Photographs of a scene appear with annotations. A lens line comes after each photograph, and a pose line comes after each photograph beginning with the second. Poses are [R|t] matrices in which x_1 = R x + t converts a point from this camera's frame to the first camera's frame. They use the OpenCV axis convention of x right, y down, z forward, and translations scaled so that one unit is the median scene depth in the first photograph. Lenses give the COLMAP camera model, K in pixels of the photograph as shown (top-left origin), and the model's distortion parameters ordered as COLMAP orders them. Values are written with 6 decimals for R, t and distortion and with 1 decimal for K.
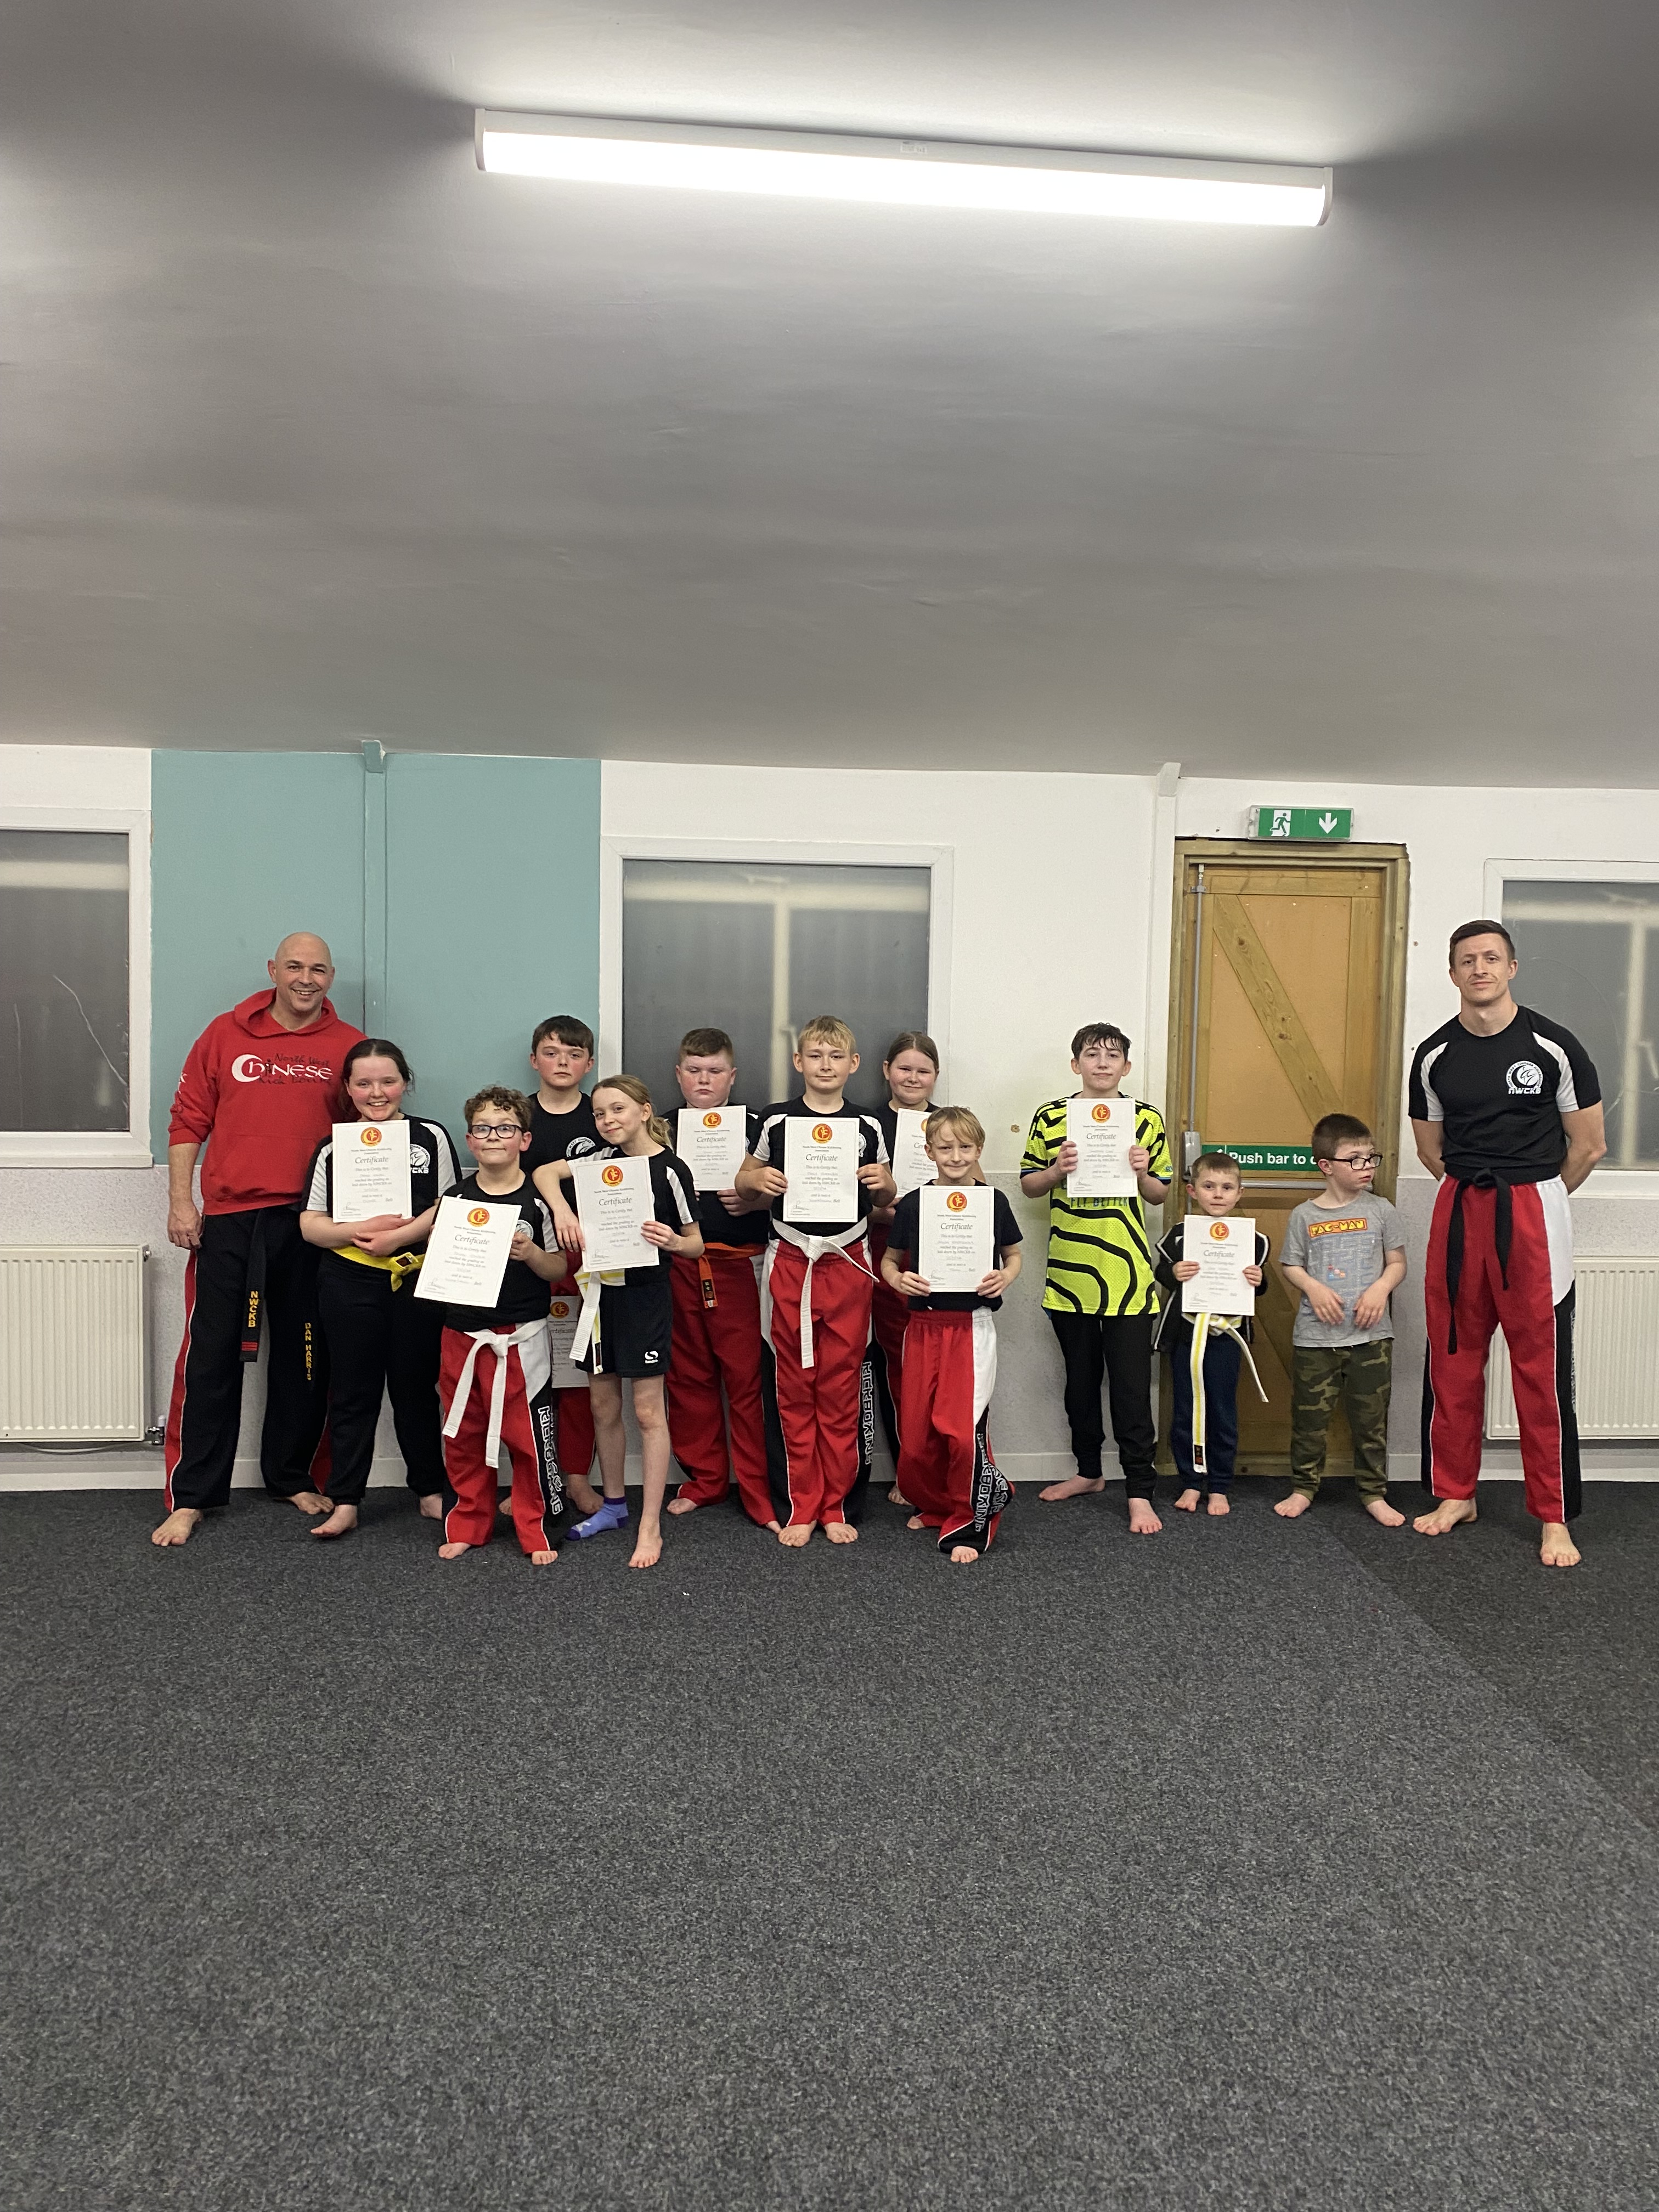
lens RADIAL K [[1650.3, 0, 829.5], [0, 1650.3, 1106.0], [0, 0, 1]] dist [0.003873, -0.007785]
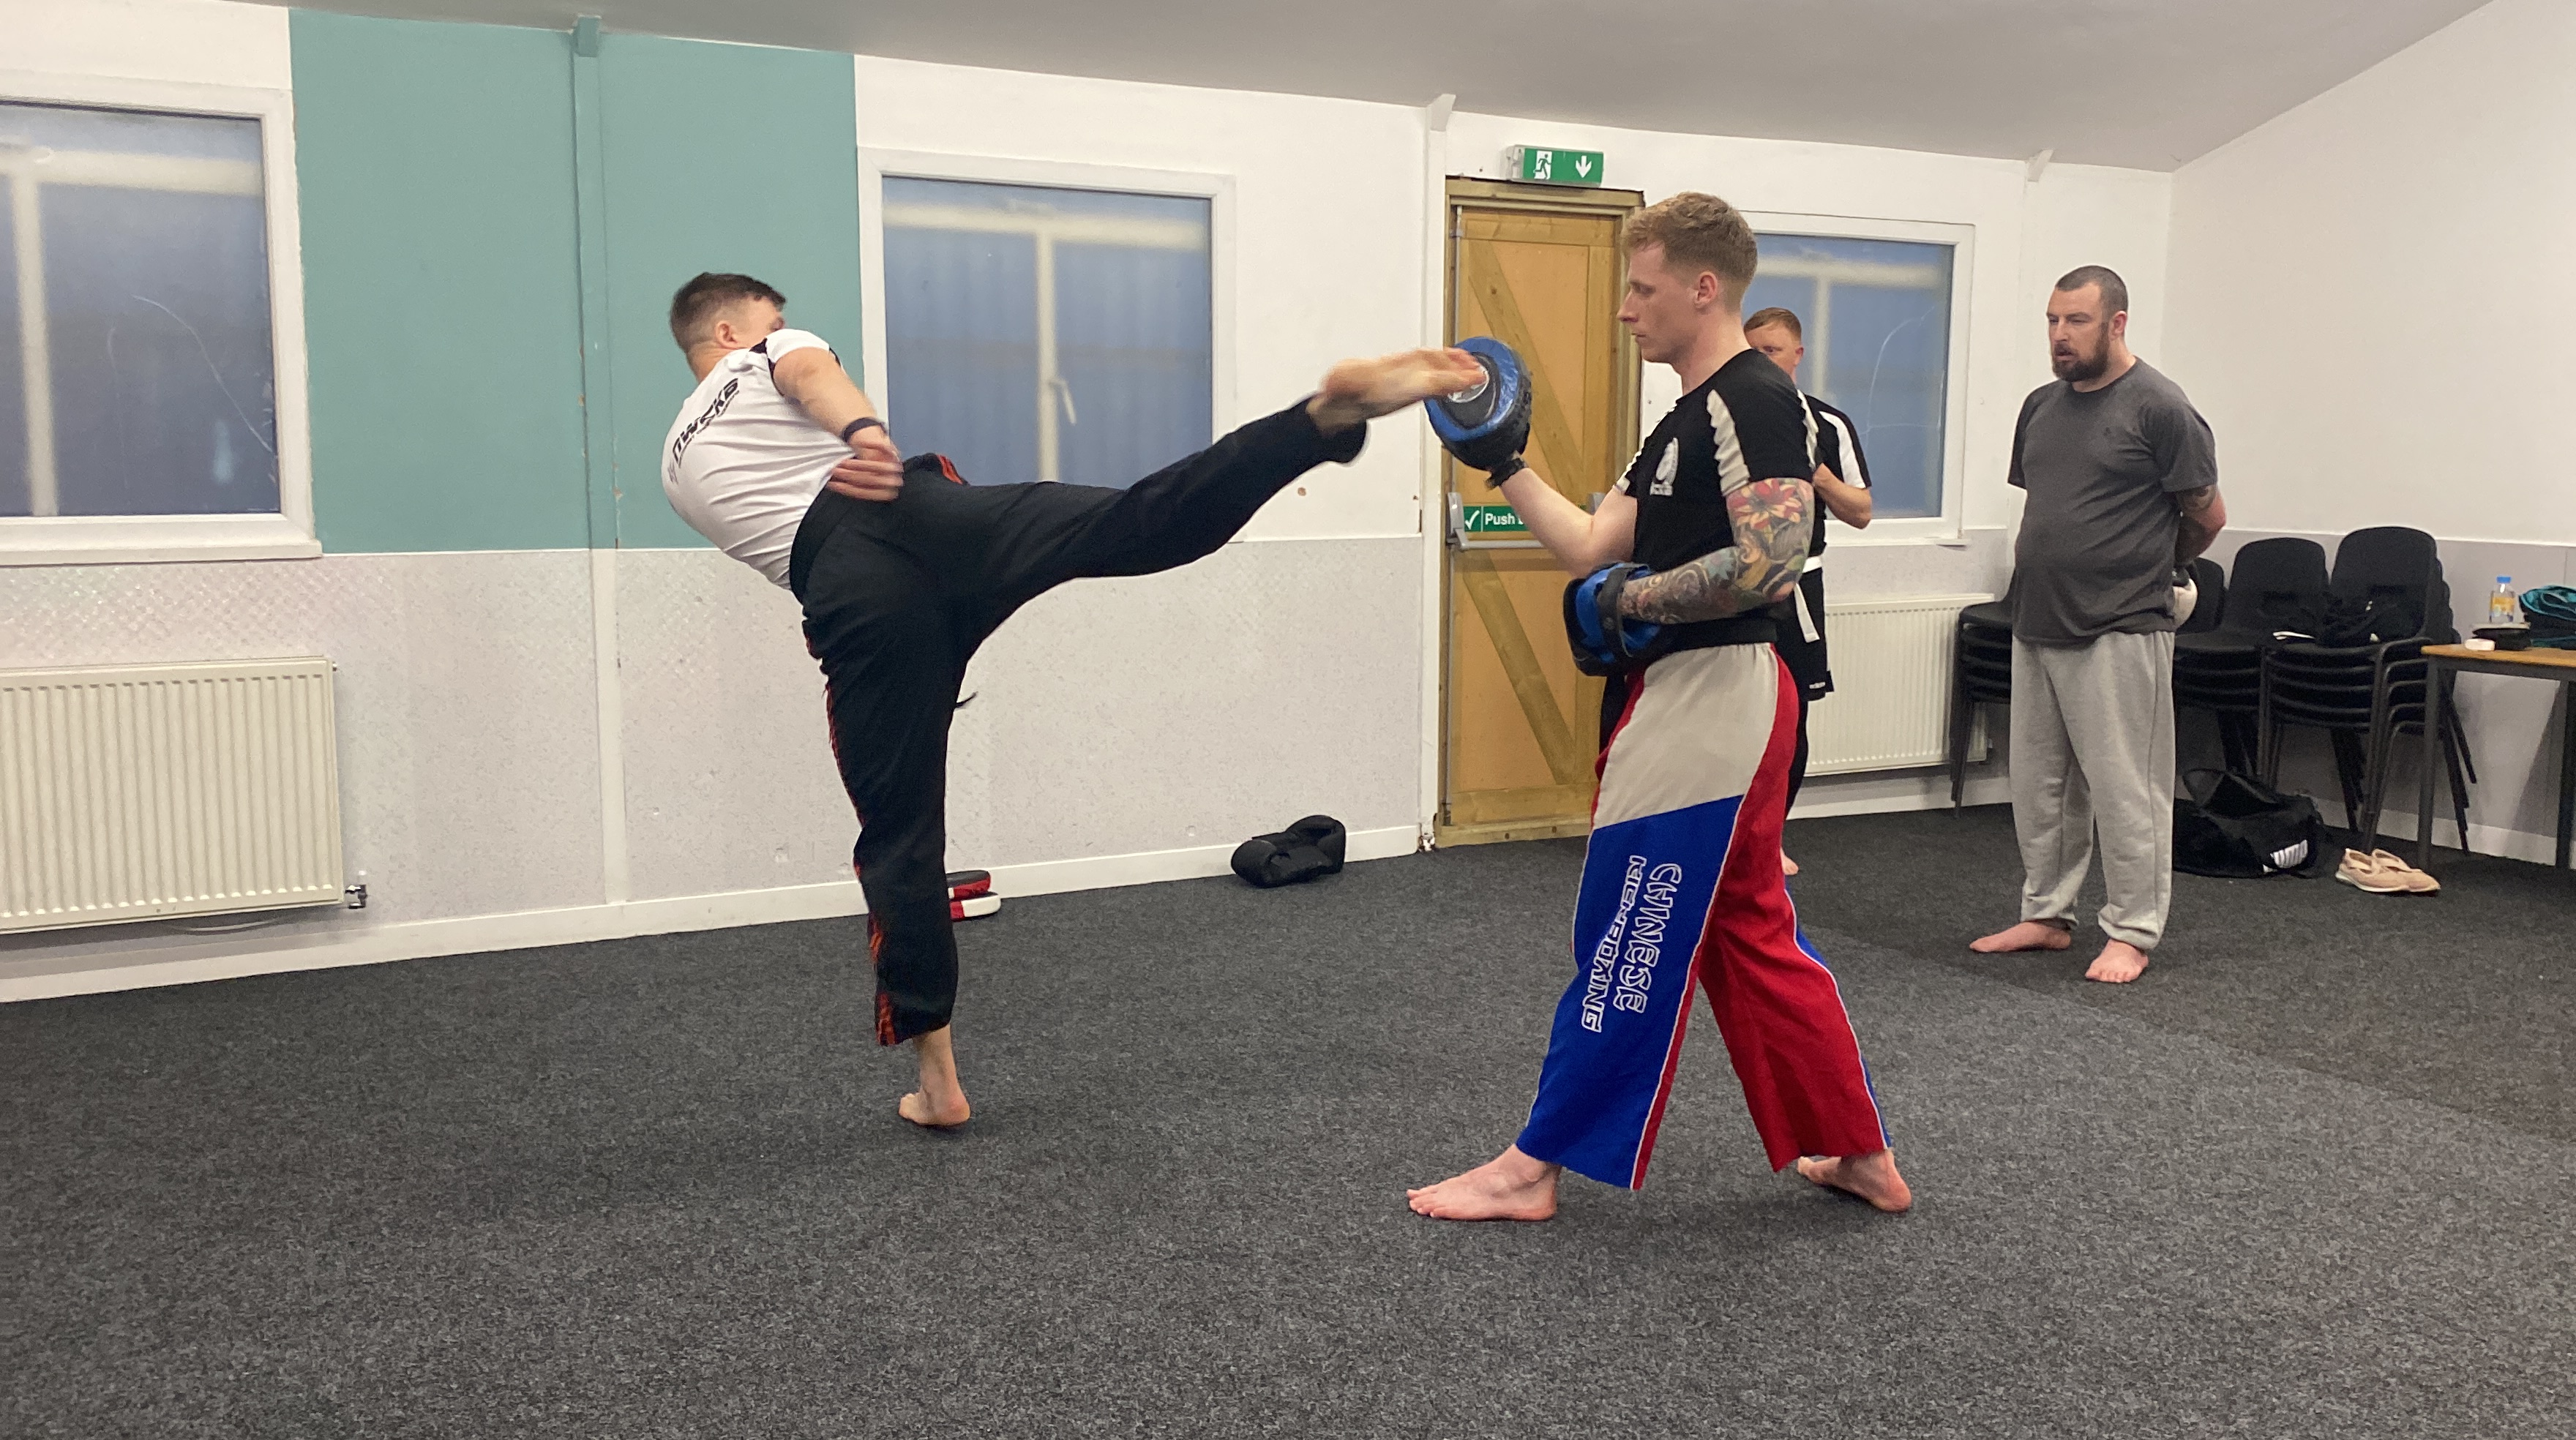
lens RADIAL K [[2197.4, 0, 1288.0], [0, 2197.4, 720.0], [0, 0, 1]] dist [0.070280, -0.254718]
pose [[0.909941, -0.062594, 0.409988, -0.412910], [0.034989, 0.996607, 0.074499, 0.051194], [-0.413260, -0.053445, 0.909043, -0.128623]]
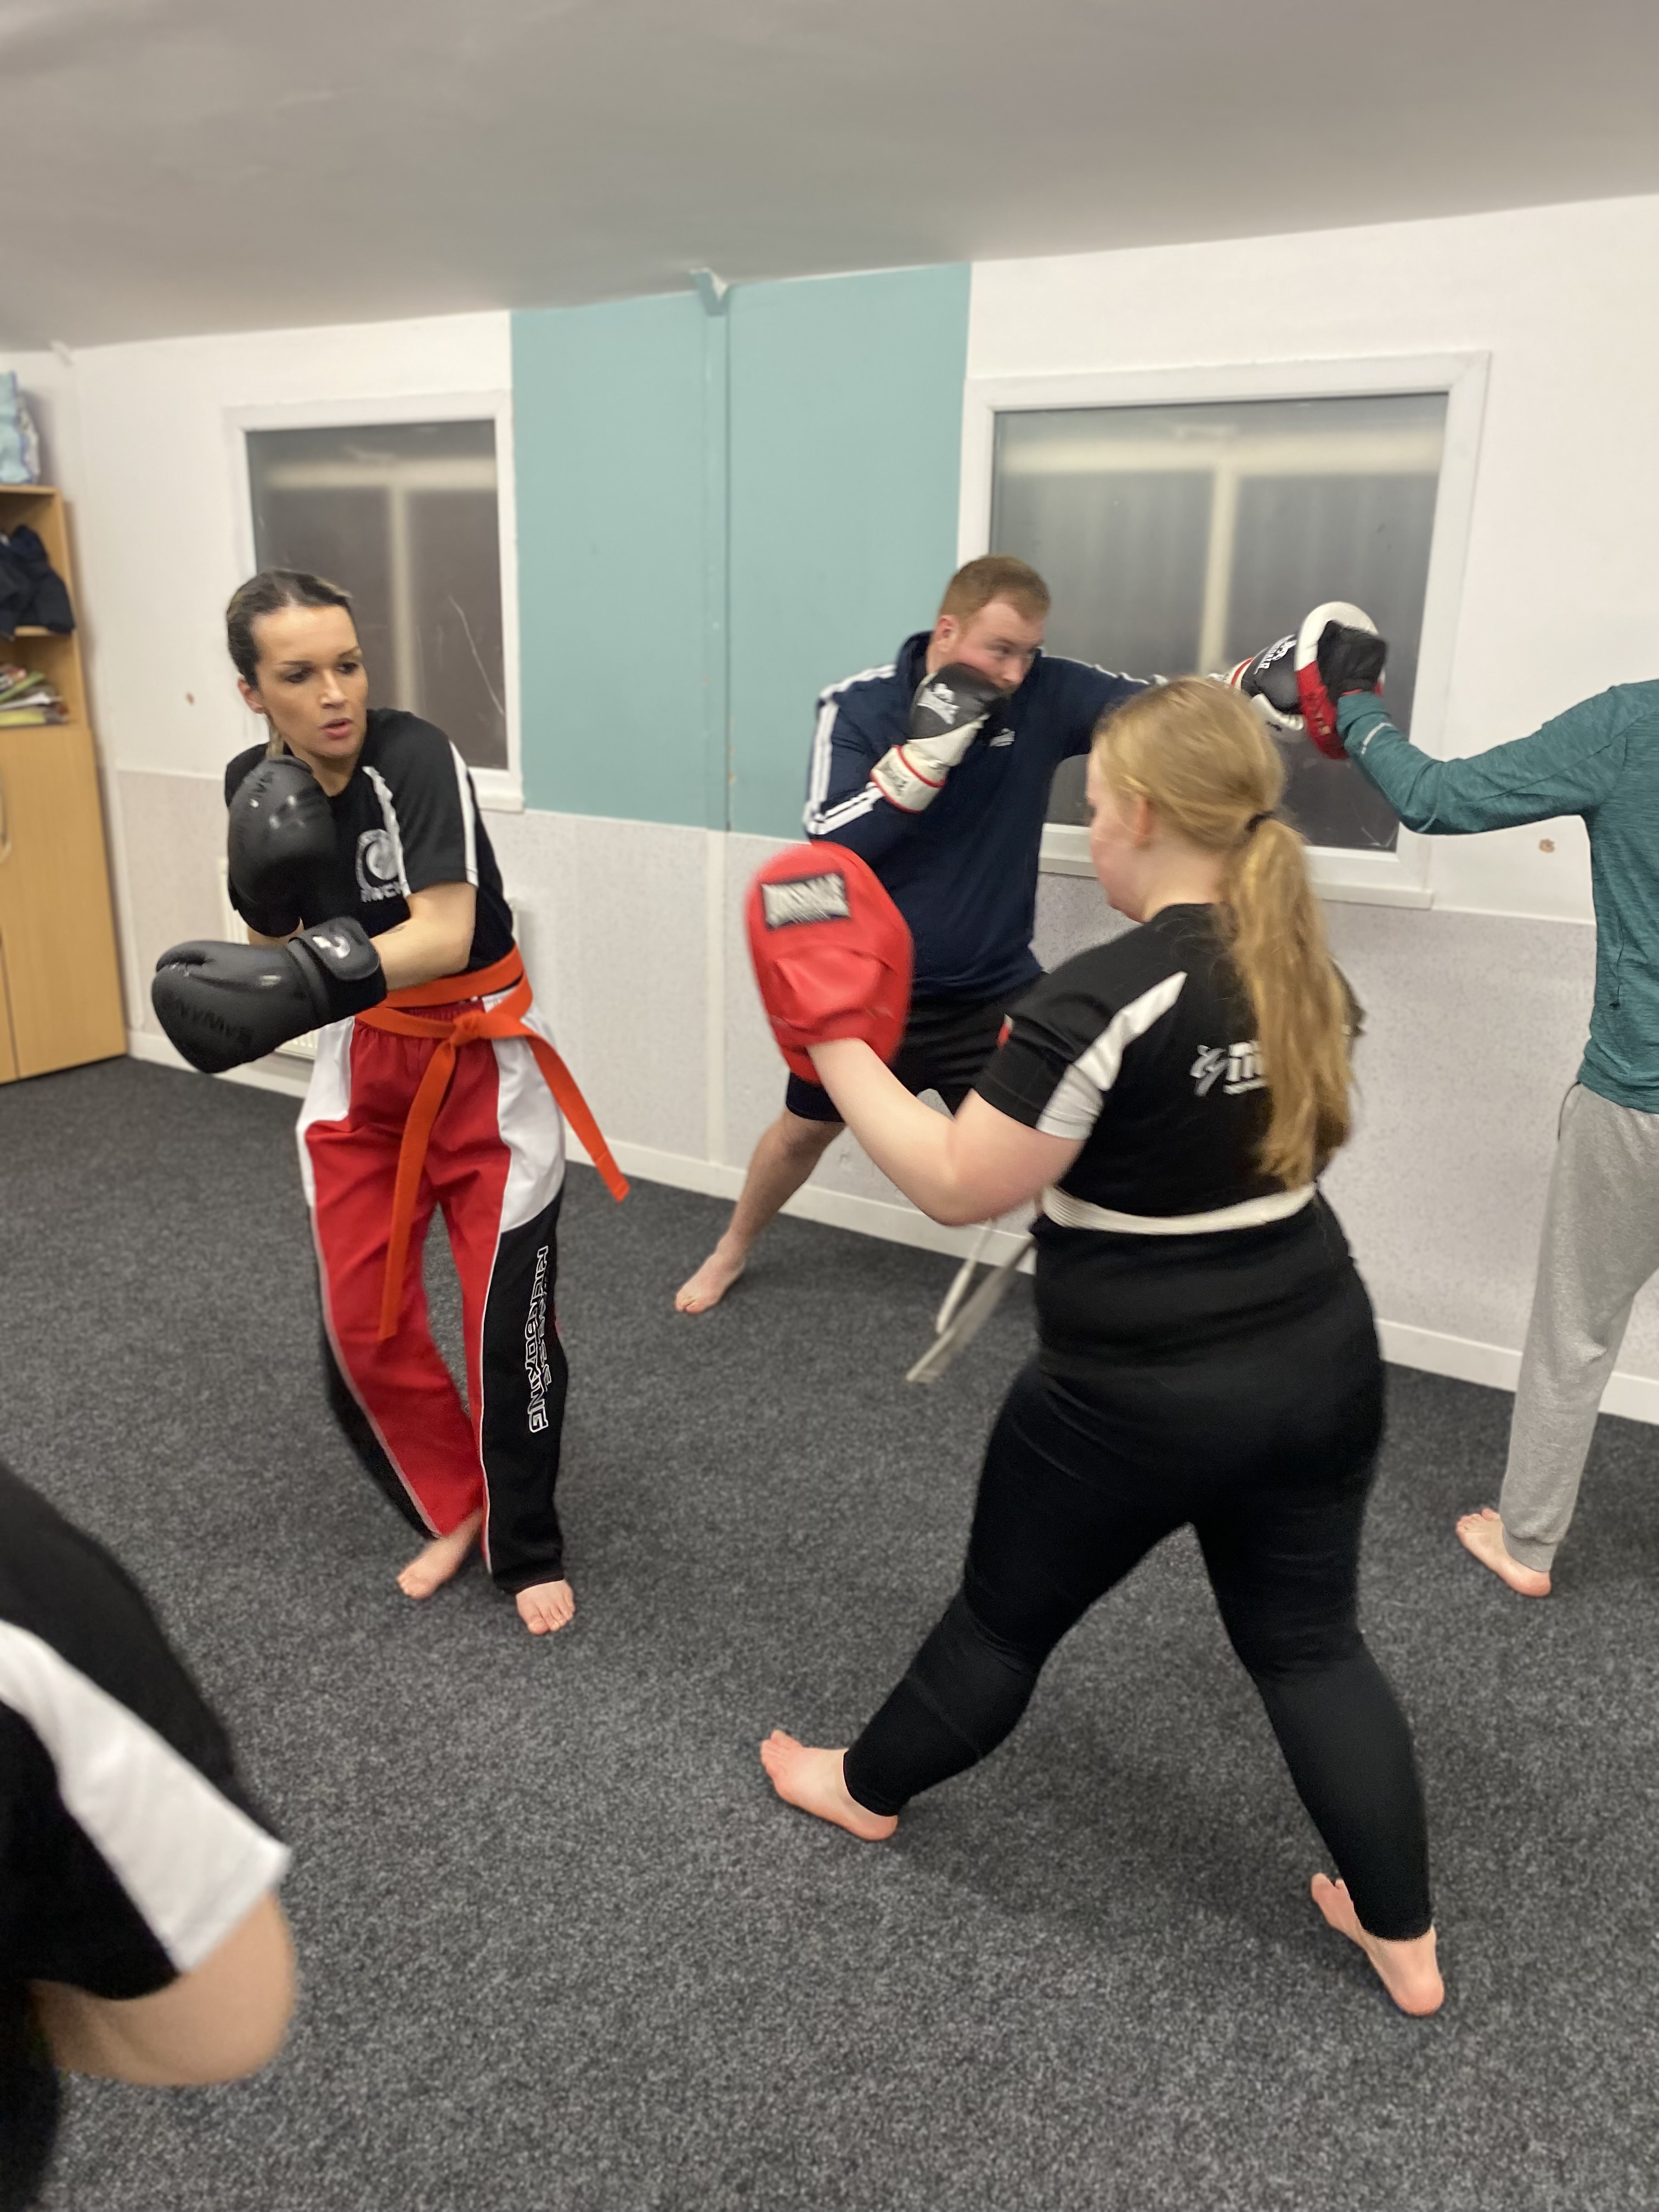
lens RADIAL K [[1650.3, 0, 829.5], [0, 1650.3, 1106.0], [0, 0, 1]] dist [0.003873, -0.007785]
pose [[0.809729, 0.165438, -0.563000, 0.259705], [-0.043250, 0.973651, 0.223903, -0.016482], [0.585208, -0.156951, 0.795549, 0.350511]]
